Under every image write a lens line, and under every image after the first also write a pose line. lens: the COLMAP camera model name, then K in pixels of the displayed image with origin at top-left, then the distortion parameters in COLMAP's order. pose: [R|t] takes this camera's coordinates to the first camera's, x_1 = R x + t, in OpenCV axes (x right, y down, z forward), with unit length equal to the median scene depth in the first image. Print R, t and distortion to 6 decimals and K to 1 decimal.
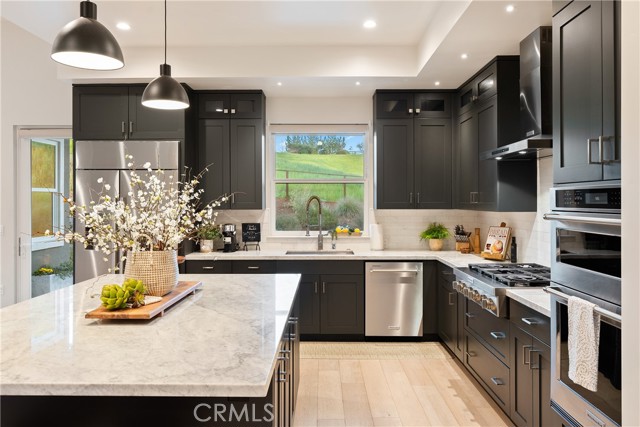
lens RADIAL K [[462.6, 0, 318.6], [0, 462.6, 209.5], [0, 0, 1]] dist [0.001263, -0.000036]
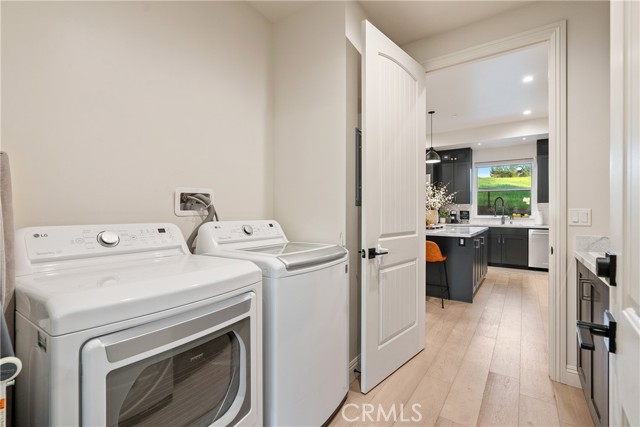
lens RADIAL K [[294.4, 0, 319.7], [0, 294.4, 211.9], [0, 0, 1]] dist [-0.007501, -0.000197]
pose [[0.826924, 0.000633, -0.562313, 0.062124], [-0.012207, 0.999784, -0.016827, 0.065183], [0.562181, 0.020779, 0.826753, -0.478742]]
